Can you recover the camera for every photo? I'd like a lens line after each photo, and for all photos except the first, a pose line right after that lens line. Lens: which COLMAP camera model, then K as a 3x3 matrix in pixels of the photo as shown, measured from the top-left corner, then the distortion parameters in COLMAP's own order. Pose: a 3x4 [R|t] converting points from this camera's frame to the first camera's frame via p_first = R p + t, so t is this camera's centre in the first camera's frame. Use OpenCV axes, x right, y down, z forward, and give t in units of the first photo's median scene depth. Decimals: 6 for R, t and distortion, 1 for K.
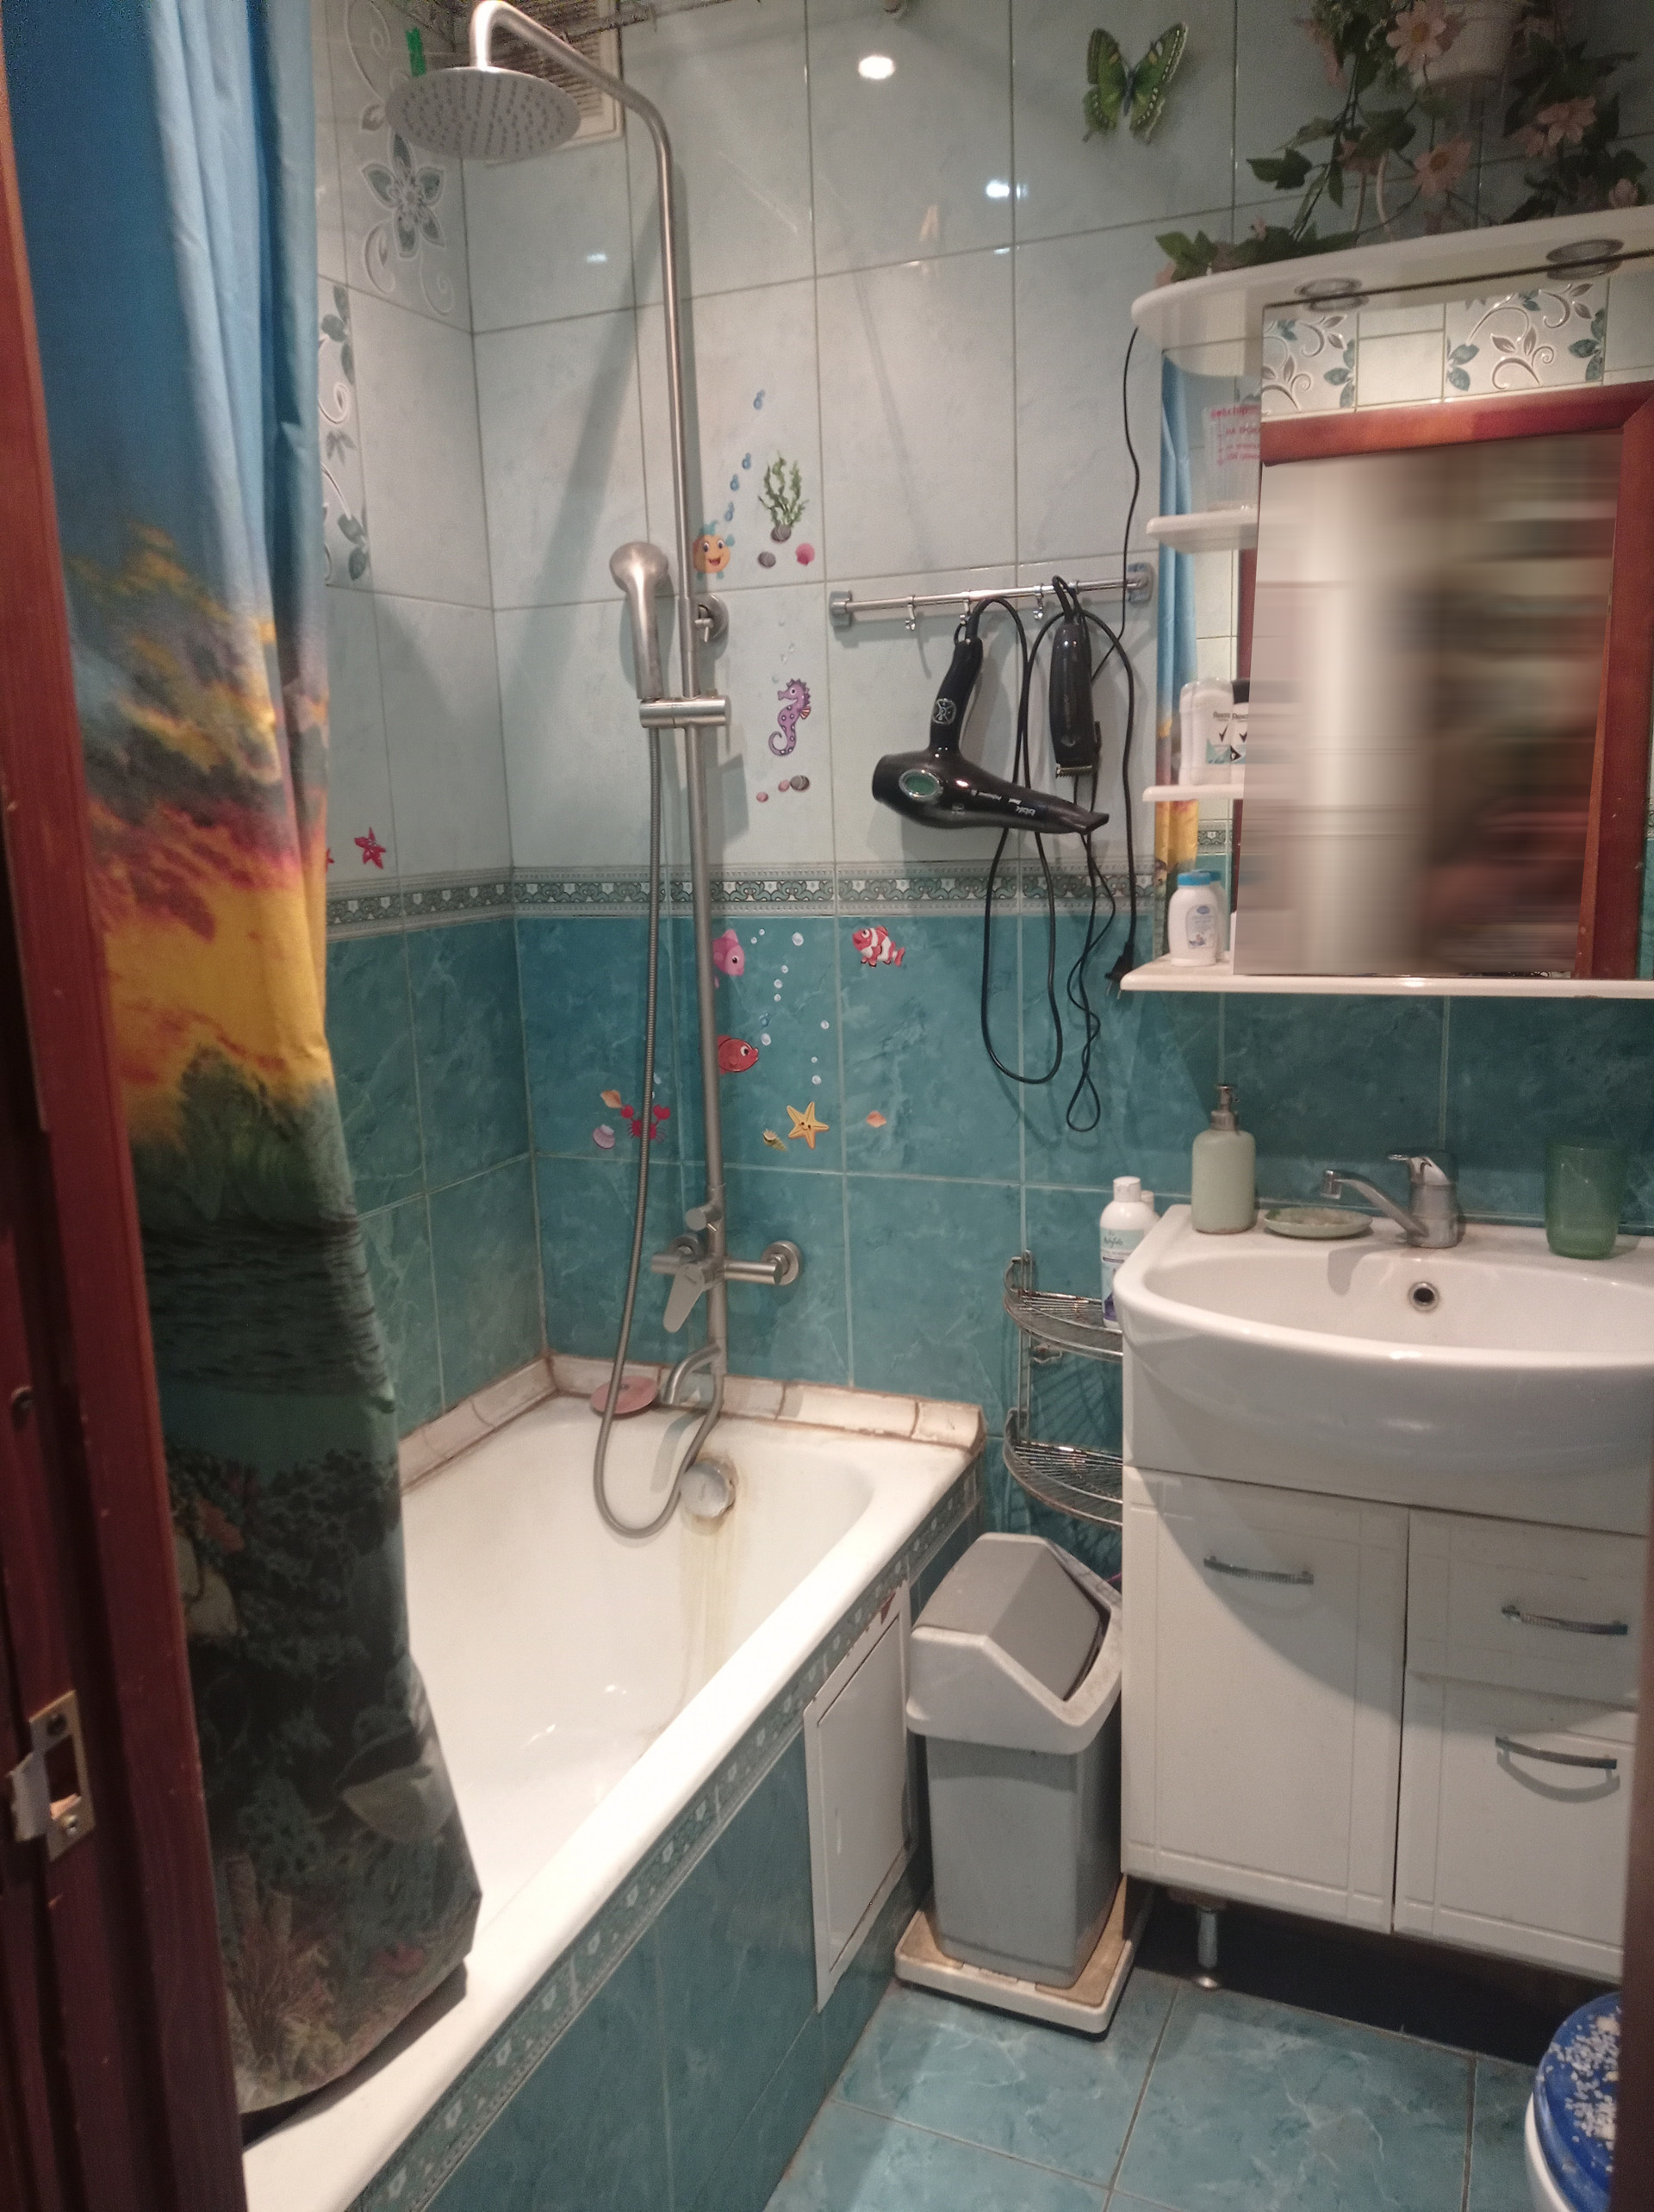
lens RADIAL K [[1649.2, 0, 847.0], [0, 1649.2, 1109.0], [0, 0, 1]] dist [0.024685, -0.017033]
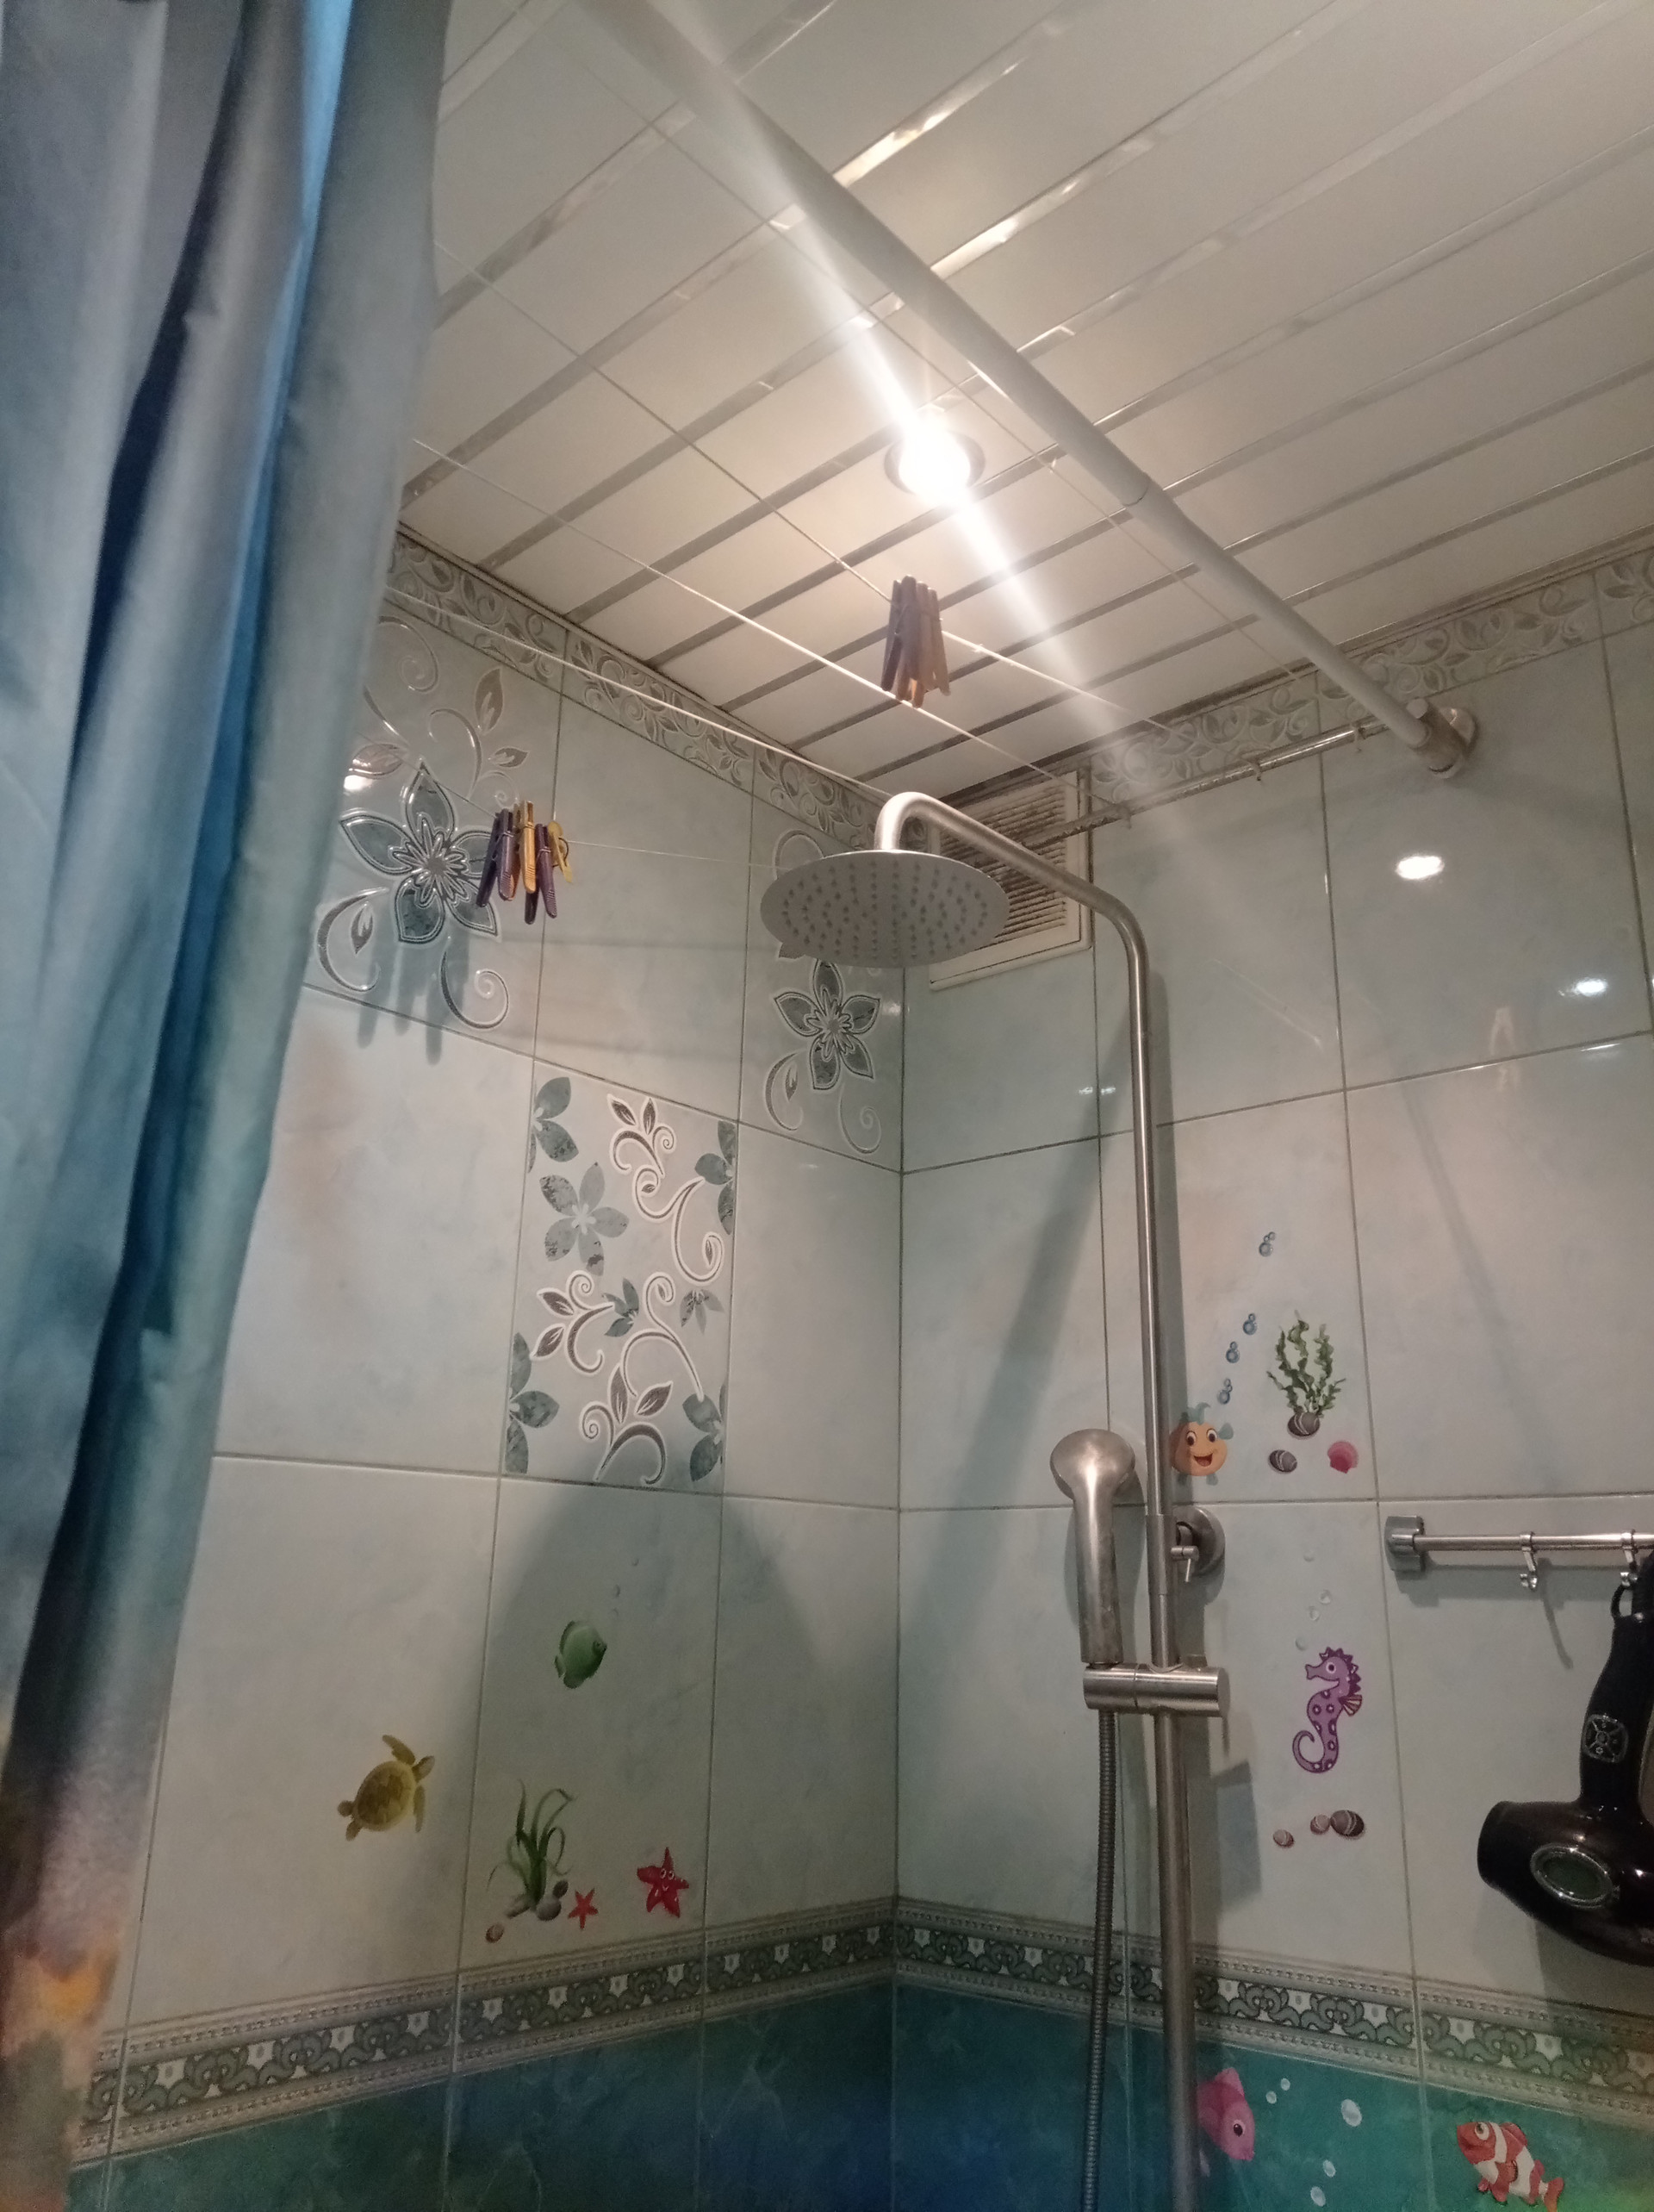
lens RADIAL K [[1649.2, 0, 835.7], [0, 1649.2, 1118.9], [0, 0, 1]] dist [0.024685, -0.017033]
pose [[0.950024, -0.041327, -0.309429, -0.007648], [-0.105847, 0.889841, -0.443823, -0.138631], [0.293685, 0.454395, 0.840996, 0.320995]]
